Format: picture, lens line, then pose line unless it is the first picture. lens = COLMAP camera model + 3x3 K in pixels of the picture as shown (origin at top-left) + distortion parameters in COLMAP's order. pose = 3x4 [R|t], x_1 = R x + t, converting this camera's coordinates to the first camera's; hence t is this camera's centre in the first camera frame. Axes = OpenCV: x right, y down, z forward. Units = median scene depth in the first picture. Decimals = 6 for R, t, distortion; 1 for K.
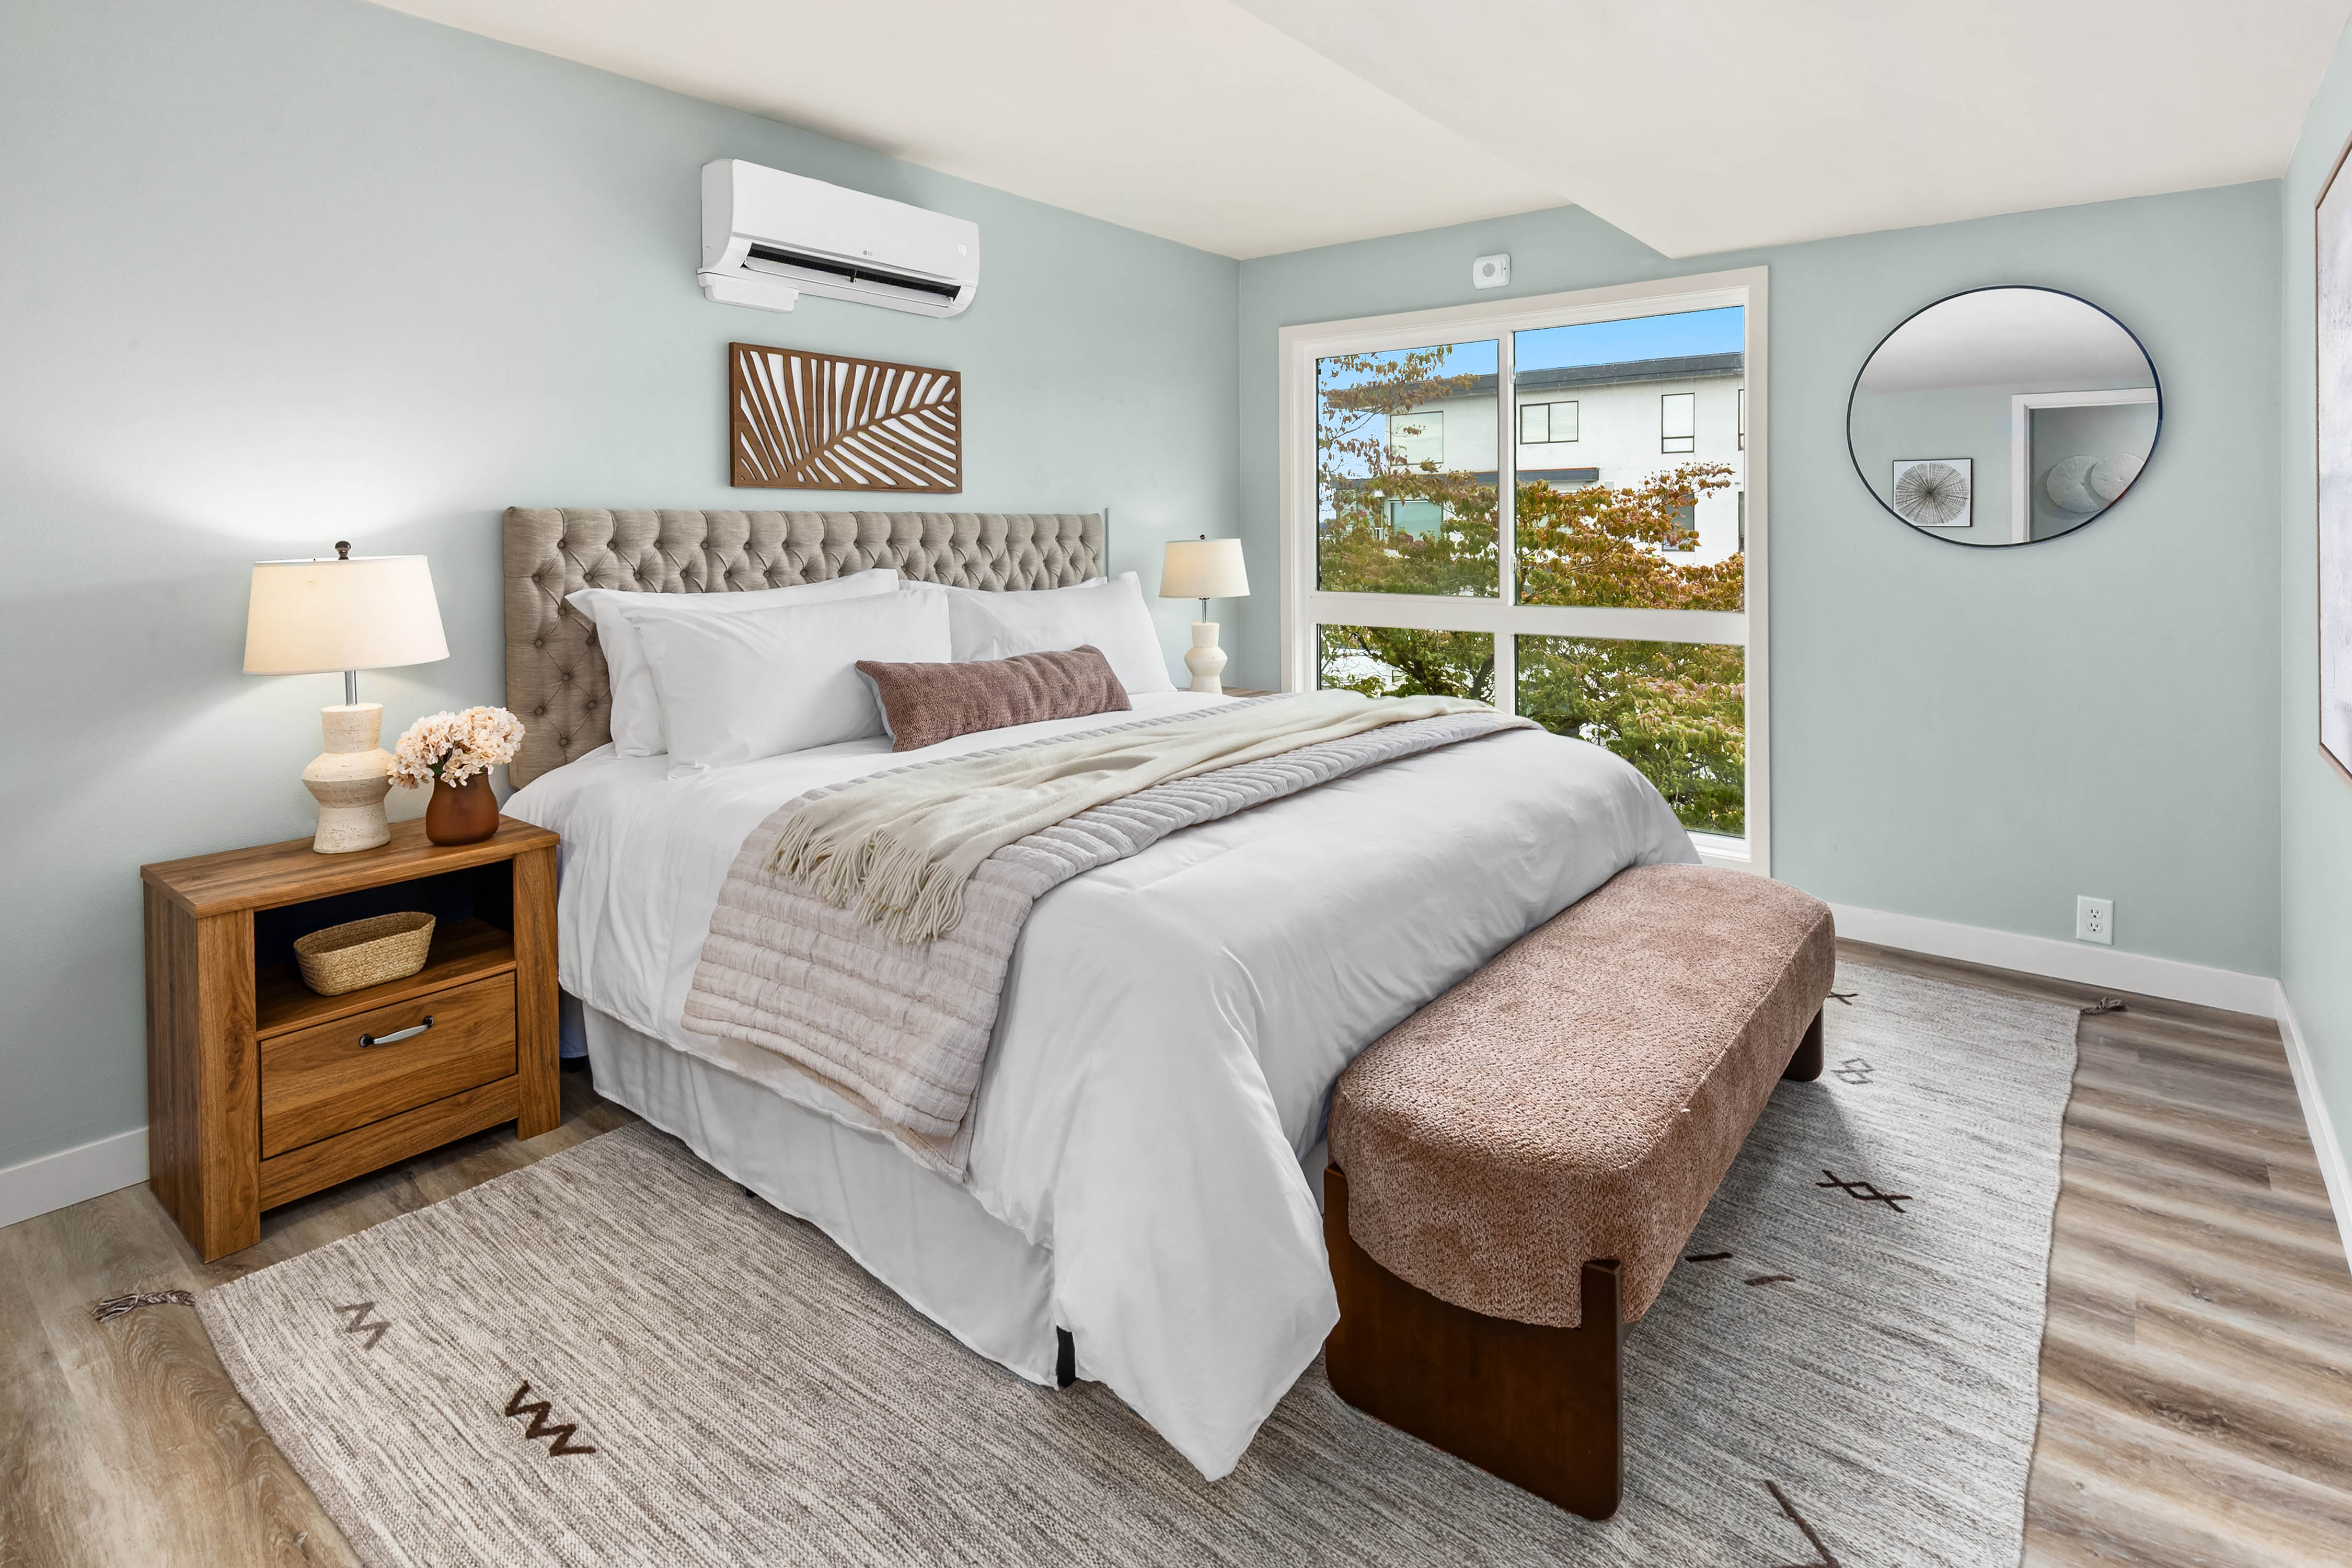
lens RADIAL K [[1156.0, 0, 1184.4], [0, 1156.0, 756.3], [0, 0, 1]] dist [-0.003440, 0.000723]
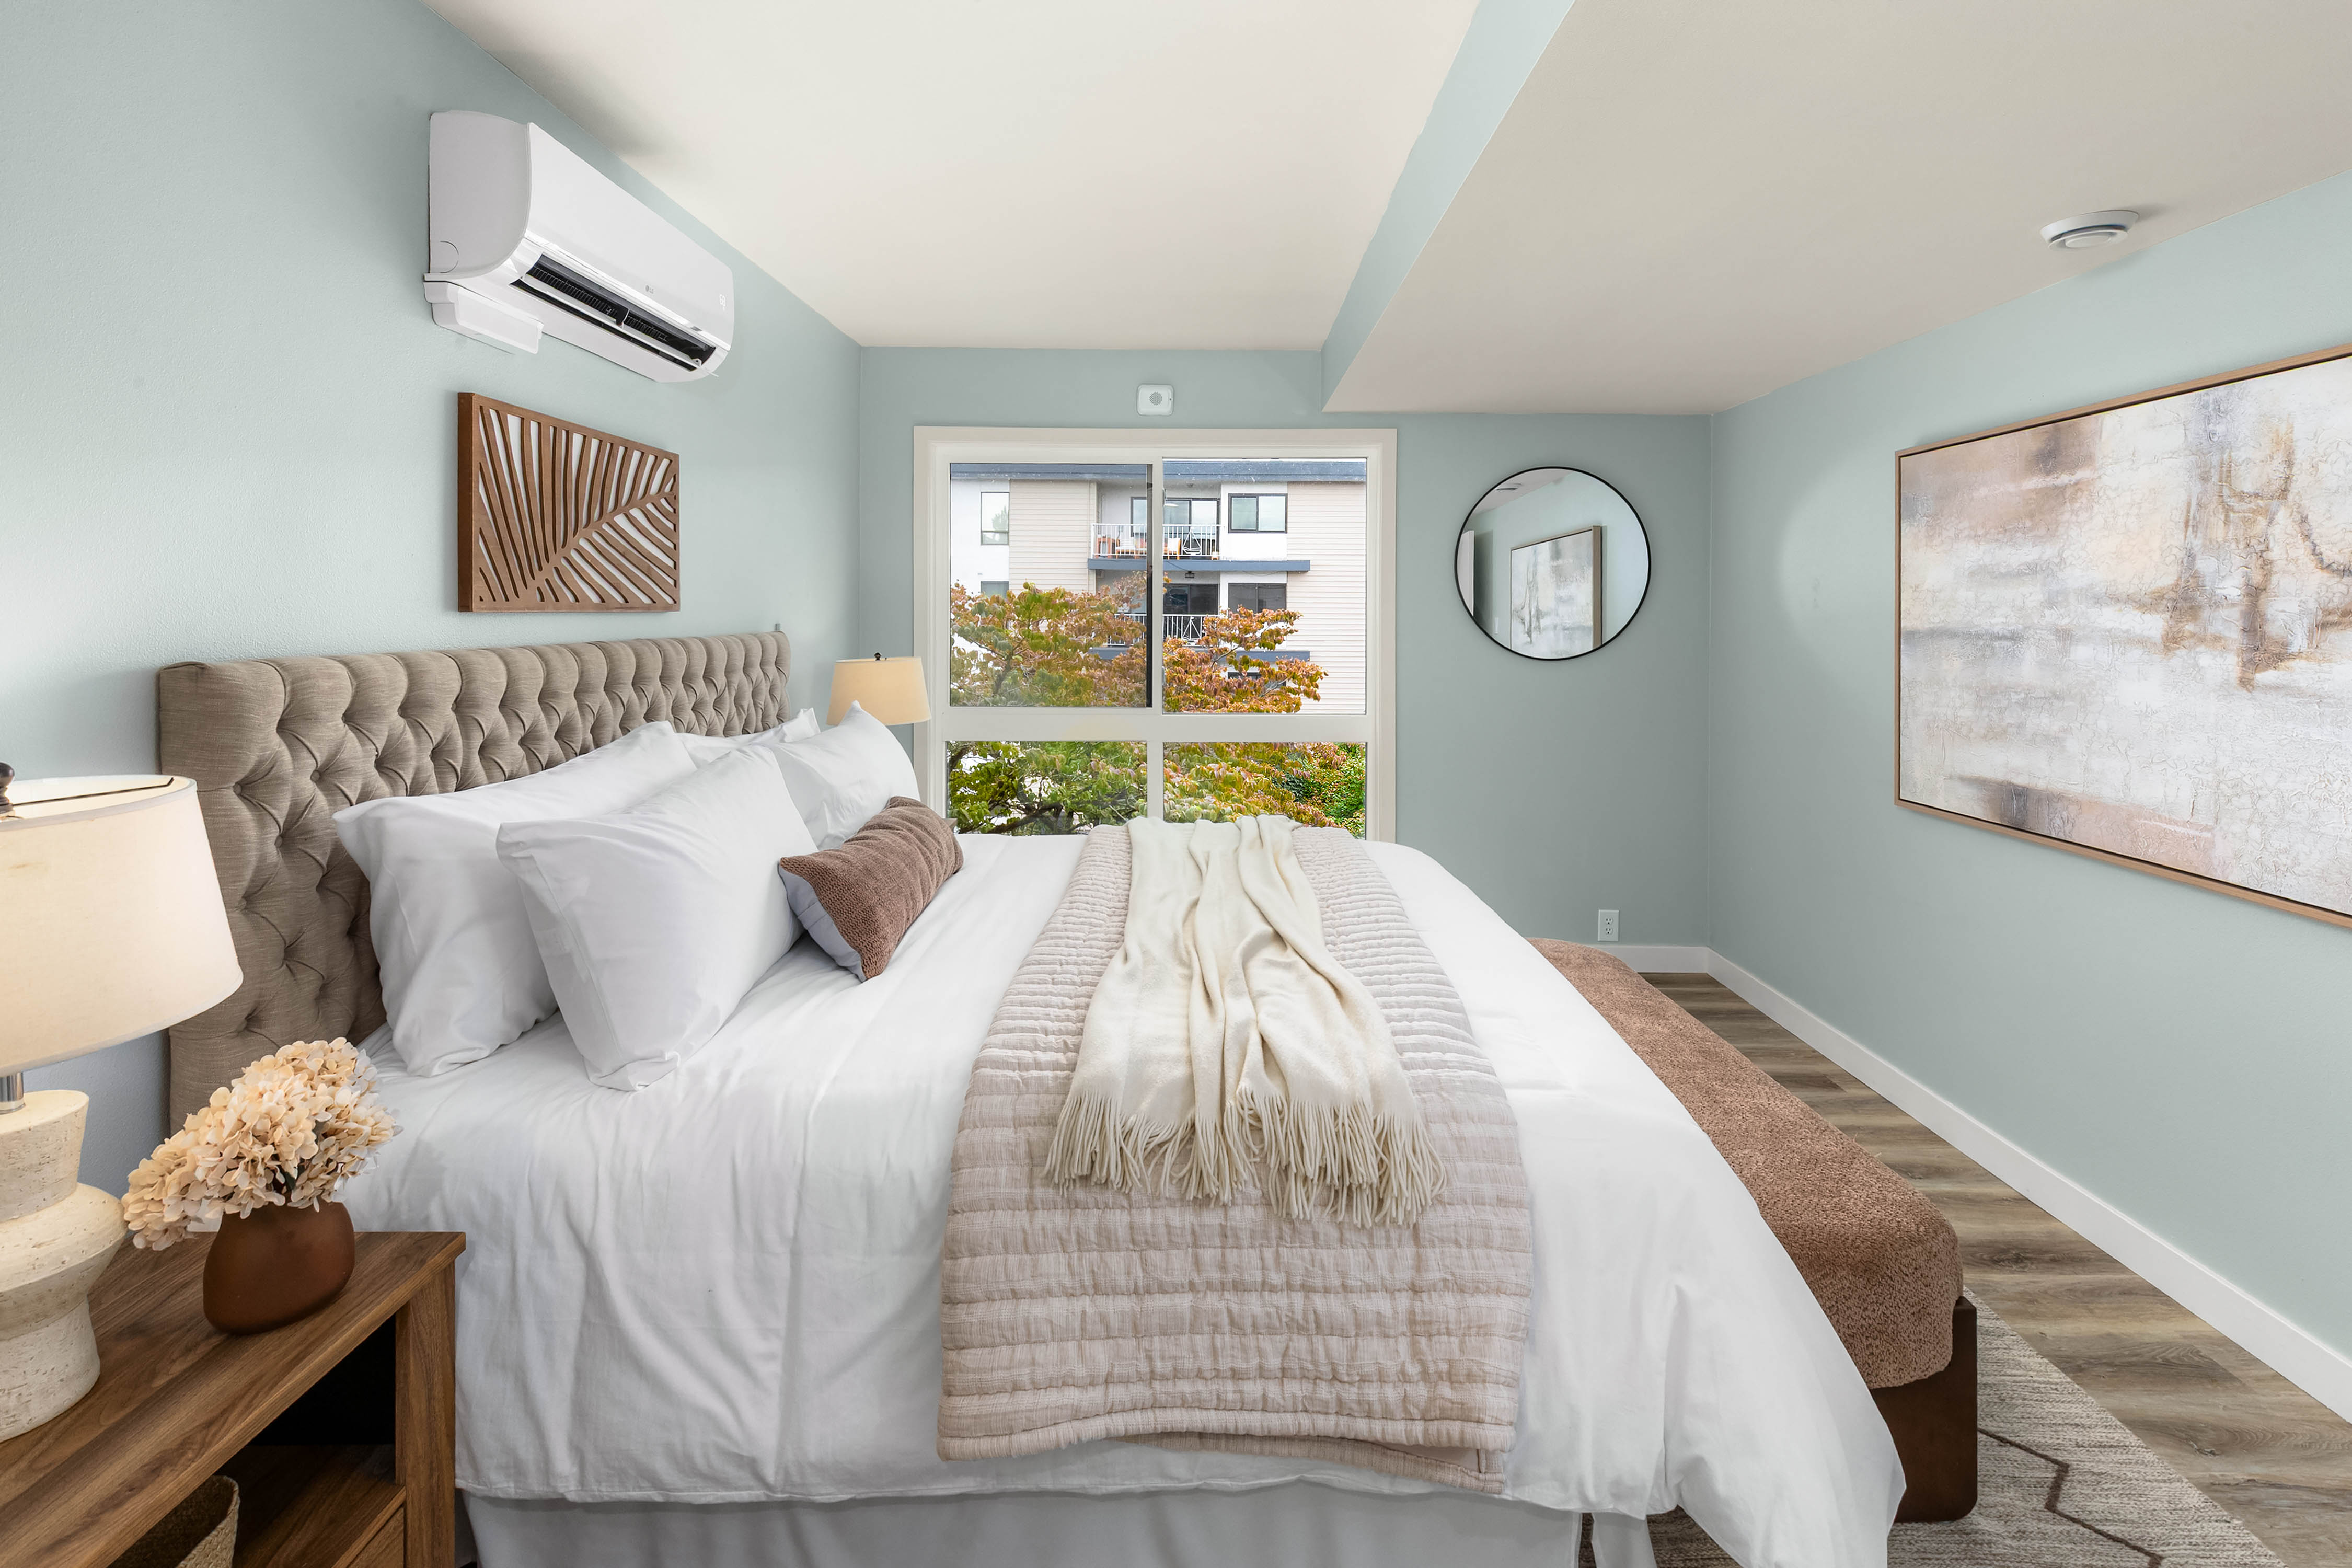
lens RADIAL K [[1129.2, 0, 1176.0], [0, 1129.2, 784.0], [0, 0, 1]] dist [0.004713, 0.000417]
pose [[0.784353, -0.087273, 0.614145, -0.448199], [0.107717, 0.994175, 0.003707, -0.090924], [-0.610891, 0.063247, 0.789184, 0.243809]]
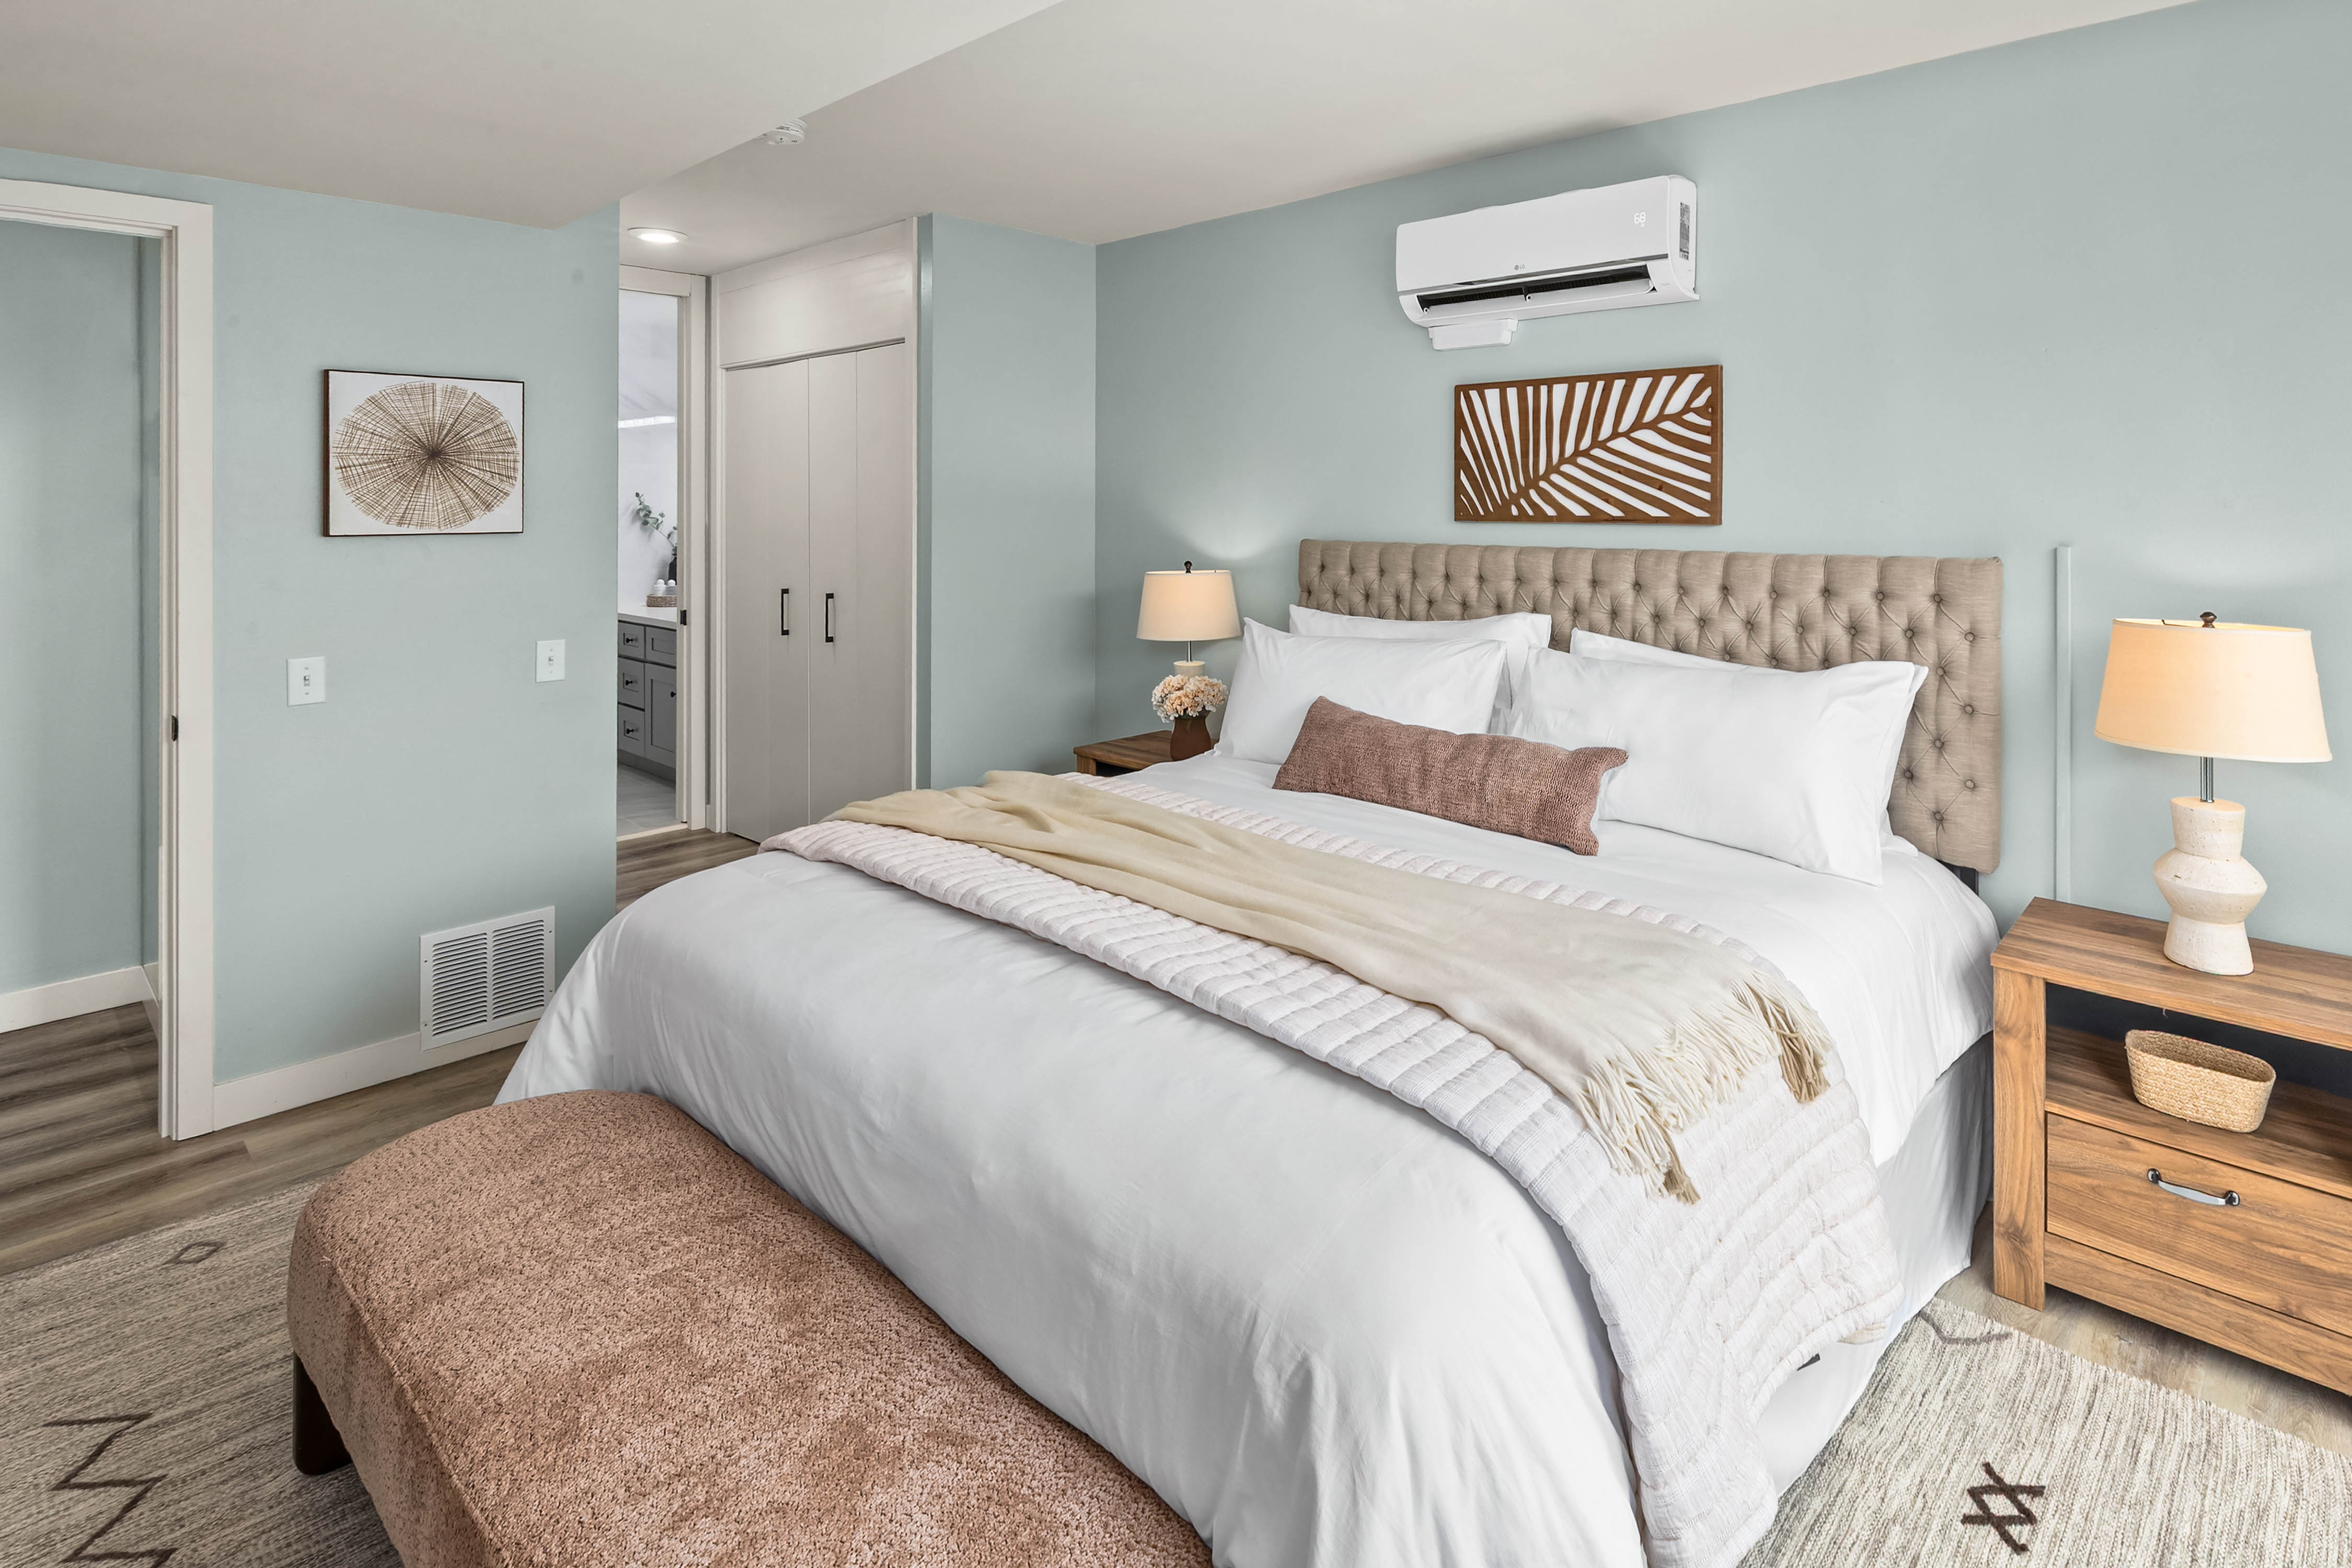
lens RADIAL K [[1198.0, 0, 1176.0], [0, 1198.0, 784.0], [0, 0, 1]] dist [0.001271, 0.000114]
pose [[-0.122028, 0.186284, -0.974888, 0.715353], [-0.231480, 0.949801, 0.210465, -0.167665], [0.965156, 0.251350, -0.072782, 0.846698]]
